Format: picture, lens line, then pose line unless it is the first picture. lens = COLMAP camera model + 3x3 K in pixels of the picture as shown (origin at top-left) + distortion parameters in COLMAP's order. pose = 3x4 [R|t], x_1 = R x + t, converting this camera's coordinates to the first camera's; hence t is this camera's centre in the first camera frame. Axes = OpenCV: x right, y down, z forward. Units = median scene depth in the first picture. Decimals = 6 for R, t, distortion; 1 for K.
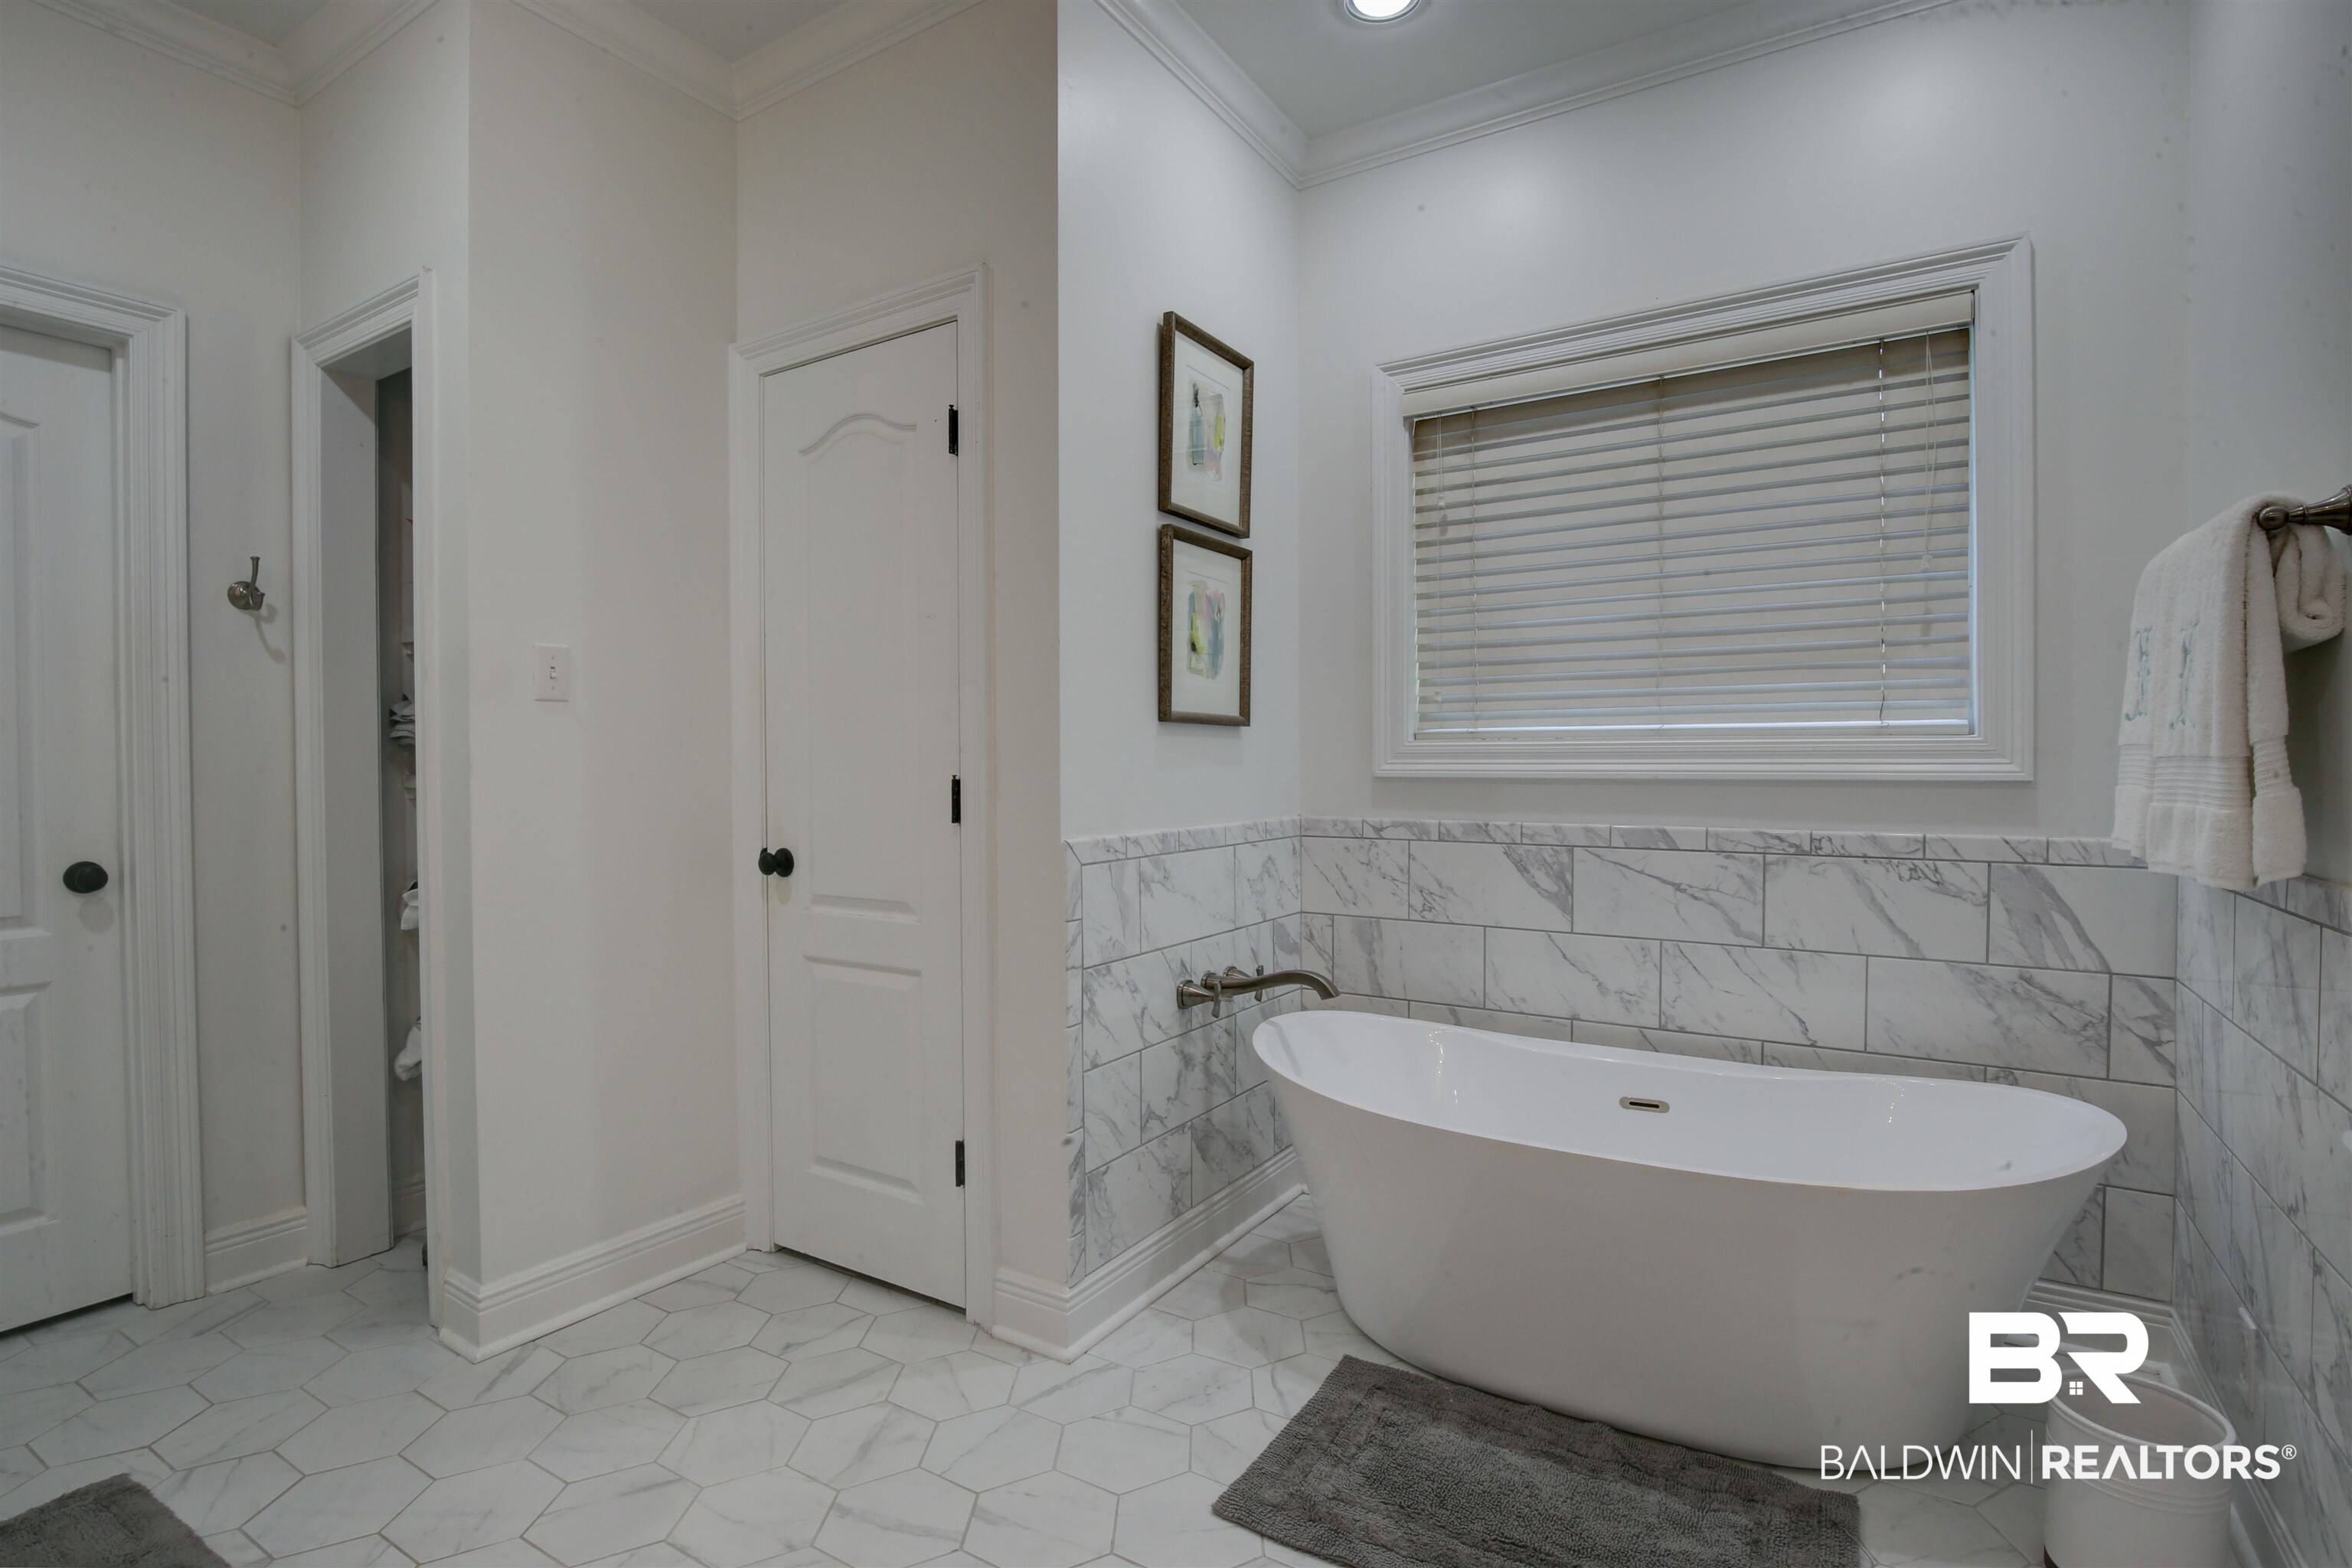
lens RADIAL K [[1154.3, 0, 1176.0], [0, 1154.3, 784.0], [0, 0, 1]] dist [-0.002250, -0.000457]
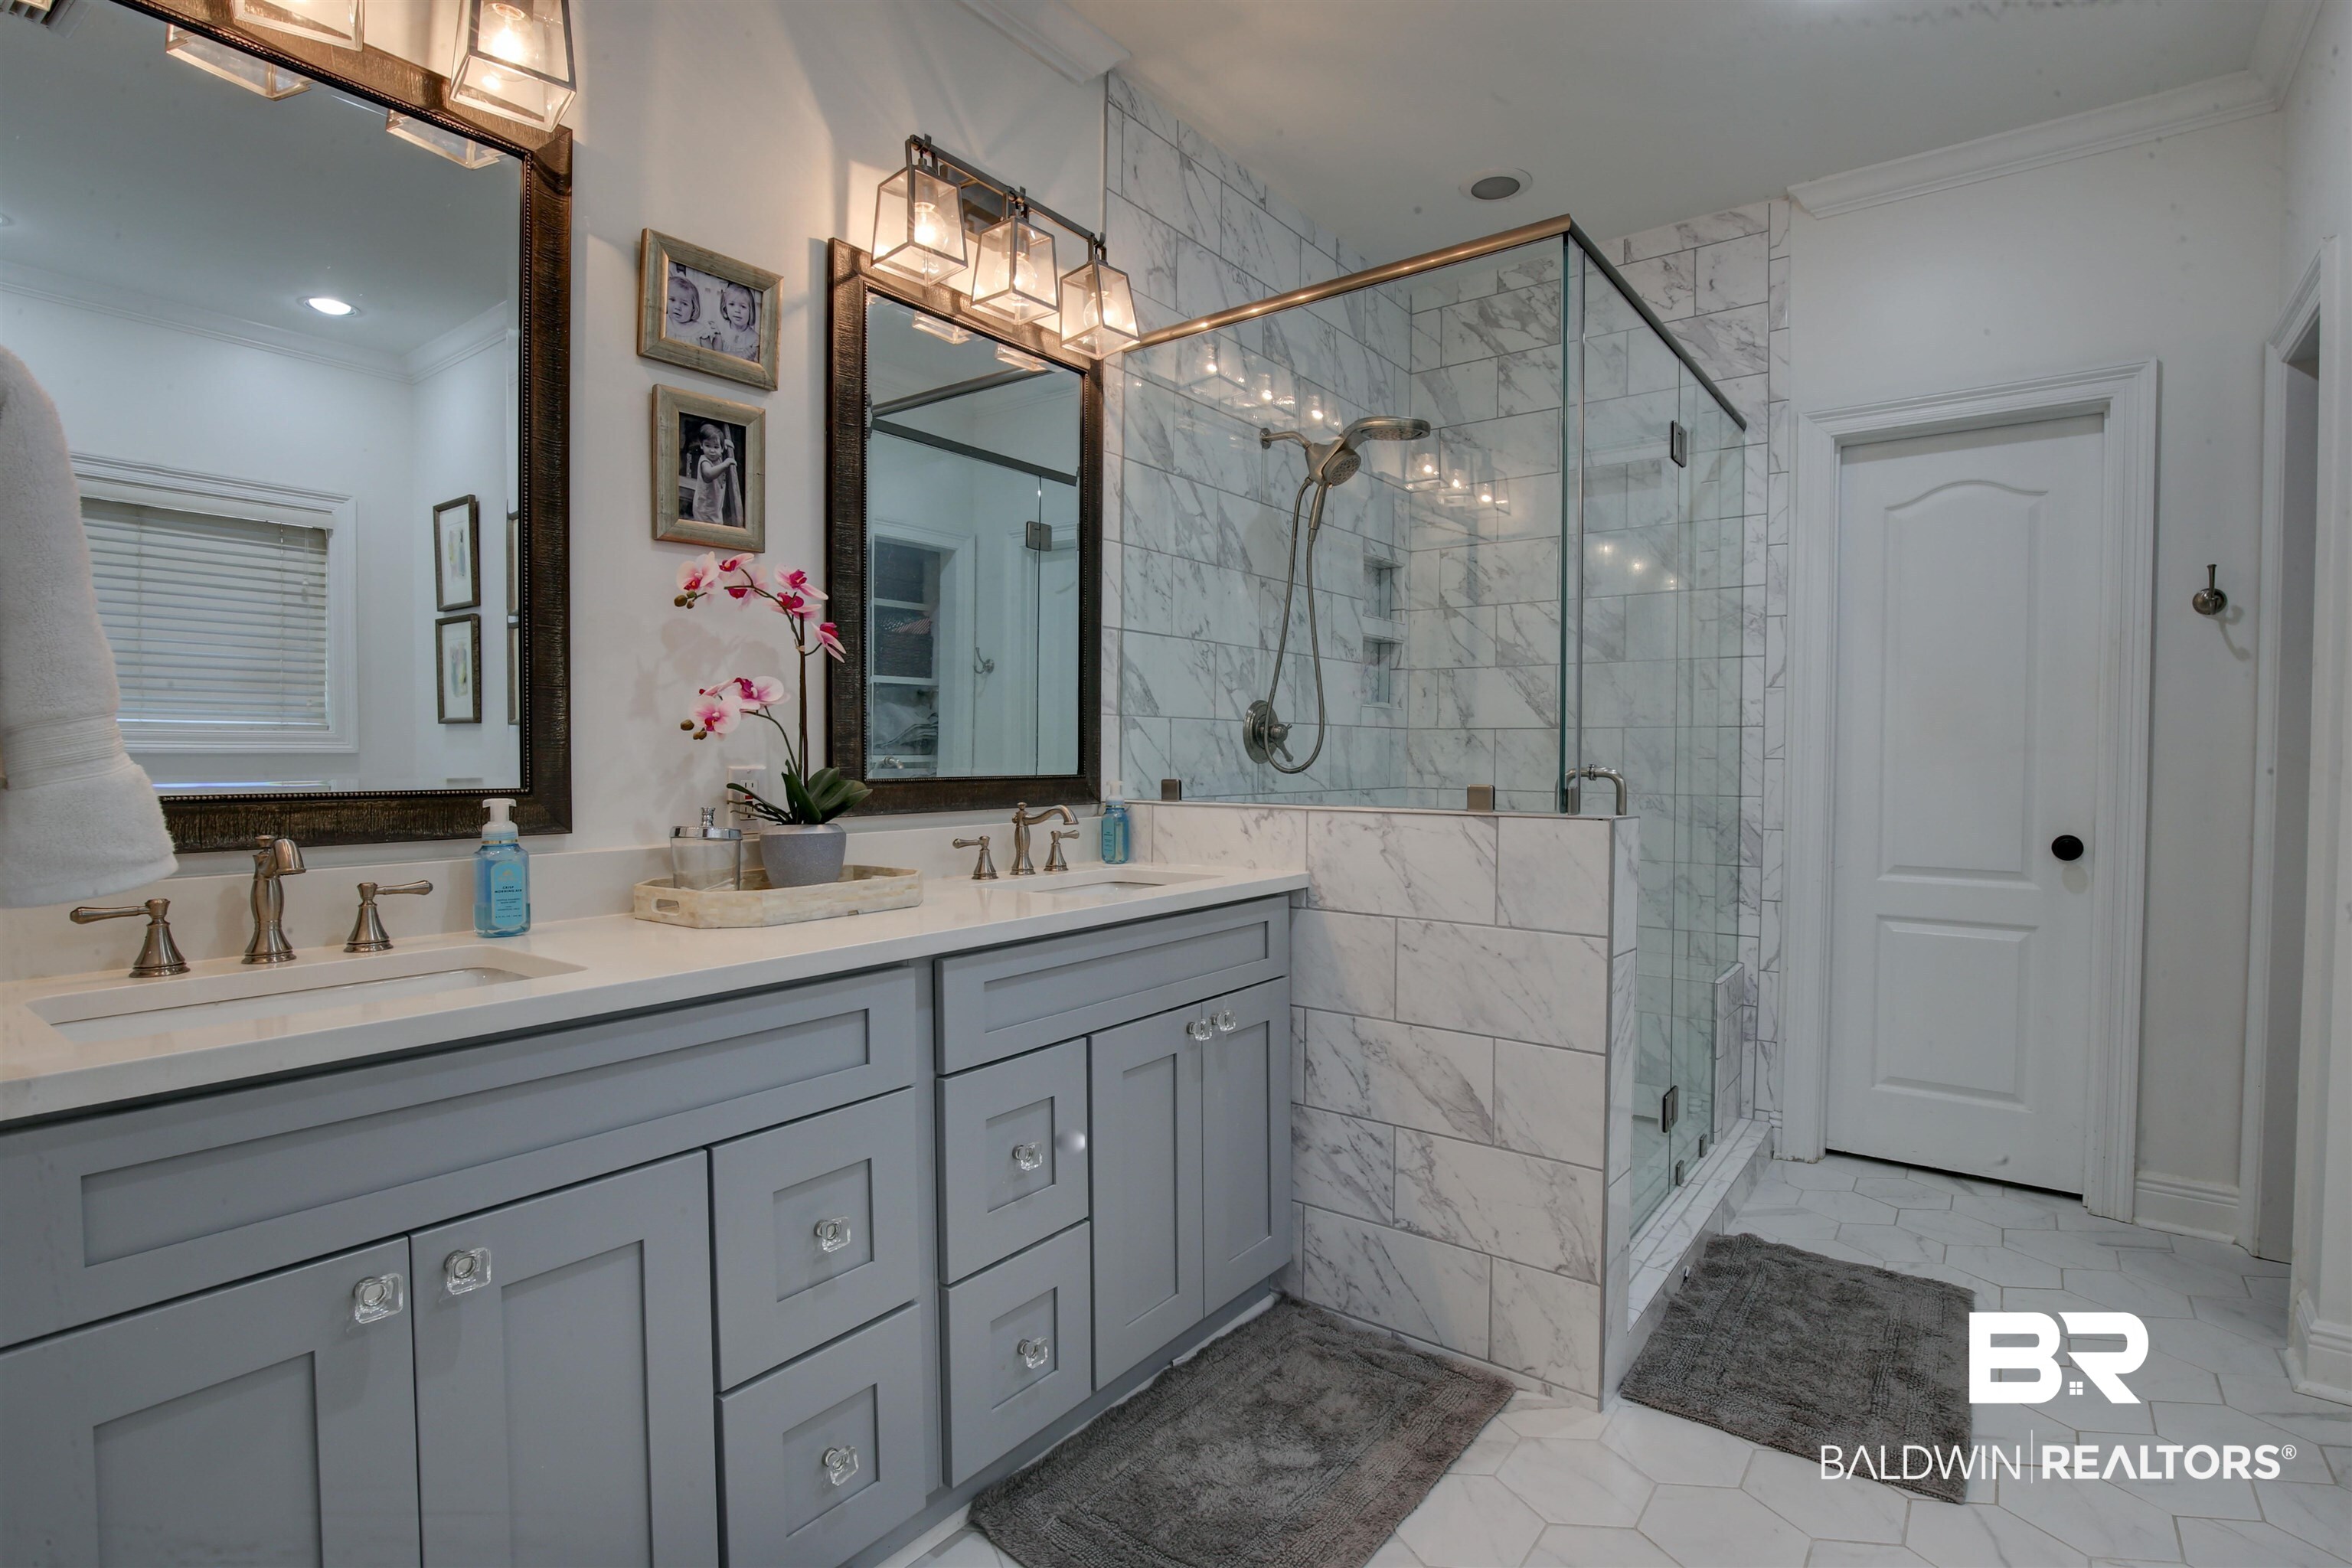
lens RADIAL K [[1154.3, 0, 1176.0], [0, 1154.3, 784.0], [0, 0, 1]] dist [-0.002250, -0.000457]
pose [[-0.062705, 0.032420, -0.997505, 0.350313], [-0.027186, 0.999046, 0.034179, -0.003796], [0.997662, 0.029262, -0.061764, 0.115788]]
